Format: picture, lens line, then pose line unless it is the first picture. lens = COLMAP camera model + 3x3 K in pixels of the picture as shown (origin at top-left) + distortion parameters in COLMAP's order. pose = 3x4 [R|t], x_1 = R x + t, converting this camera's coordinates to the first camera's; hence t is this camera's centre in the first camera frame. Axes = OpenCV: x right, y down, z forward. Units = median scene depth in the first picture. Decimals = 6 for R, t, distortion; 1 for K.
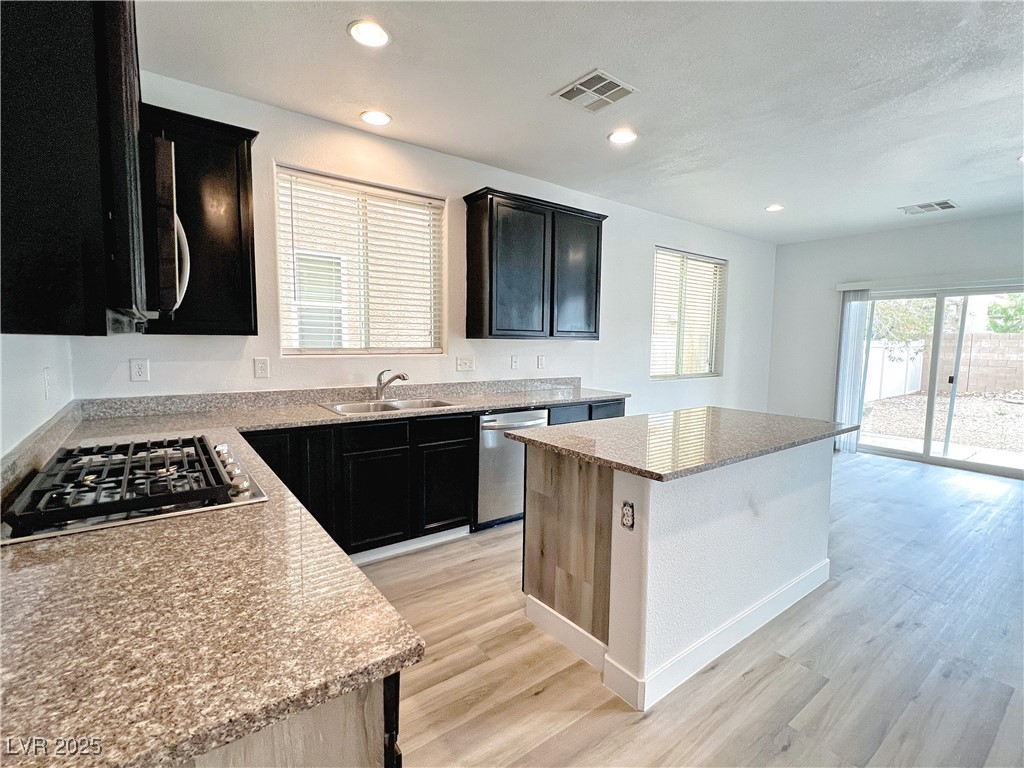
lens RADIAL K [[478.5, 0, 512.0], [0, 478.5, 384.0], [0, 0, 1]] dist [-0.000910, -0.000292]
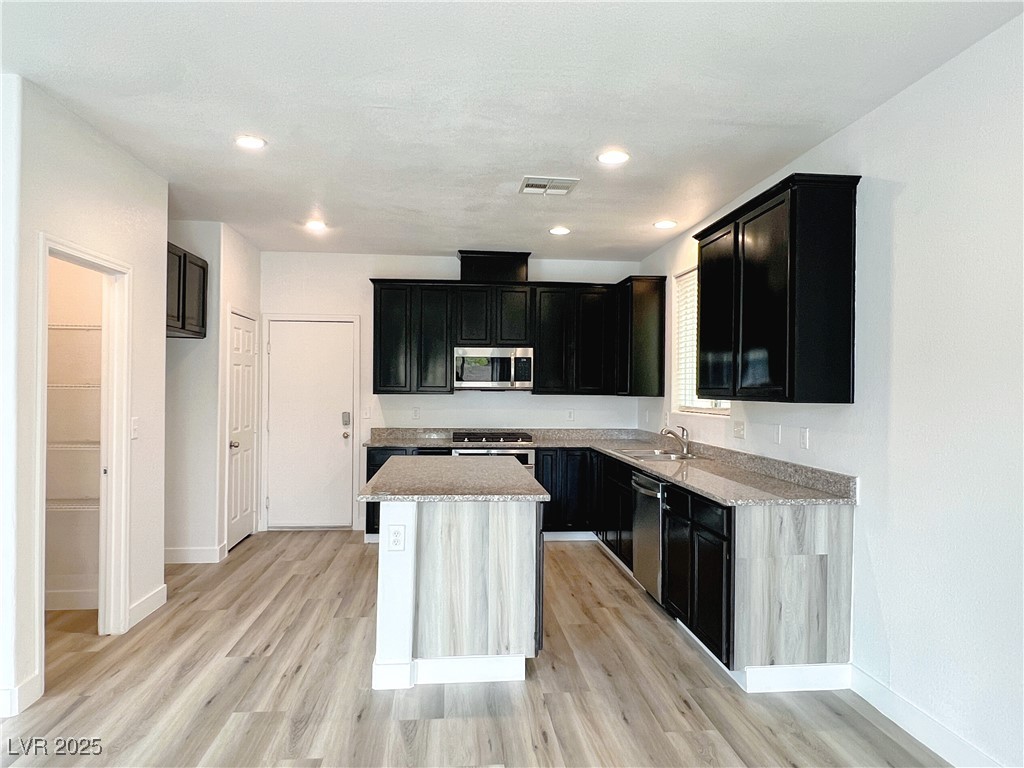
lens RADIAL K [[648.9, 0, 510.3], [0, 648.9, 388.0], [0, 0, 1]] dist [0.000721, -0.000931]
pose [[-0.519286, -0.017529, -0.854420, 0.764677], [-0.090557, 0.995289, 0.034619, -0.082320], [0.849789, 0.095351, -0.518428, 0.881922]]
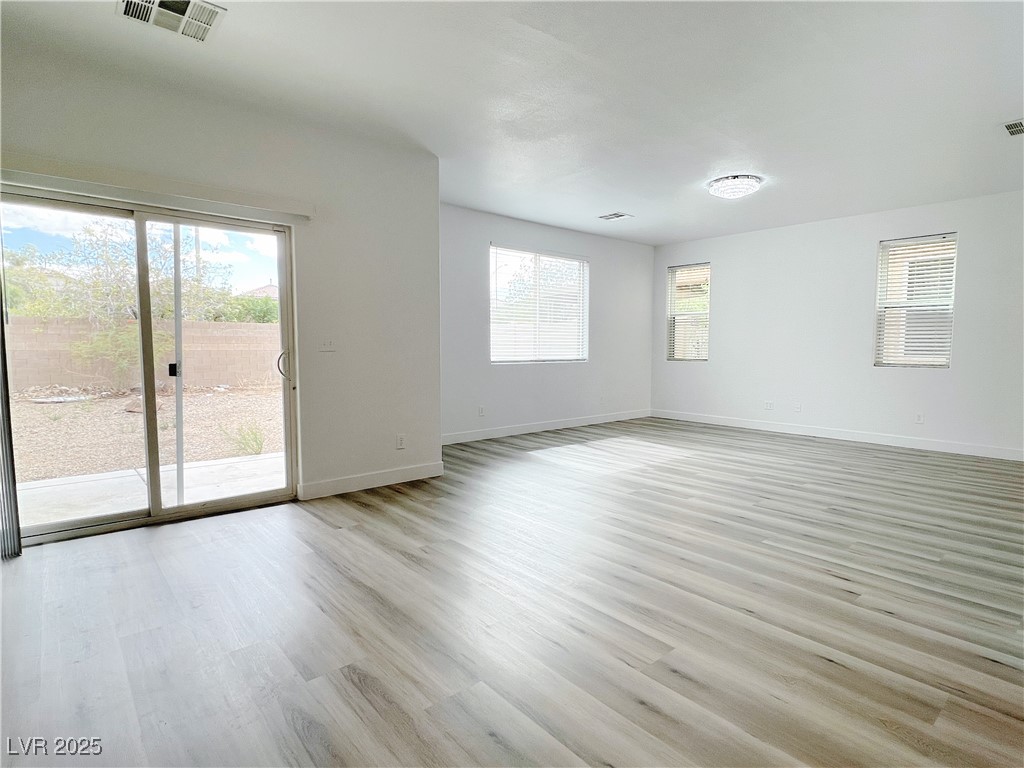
lens RADIAL K [[539.5, 0, 512.7], [0, 539.5, 387.9], [0, 0, 1]] dist [-0.002858, 0.000168]
pose [[-0.071267, -0.088853, 0.993492, 0.242182], [0.079835, 0.992321, 0.094475, -0.016133], [-0.994257, 0.086048, -0.063626, 0.639400]]
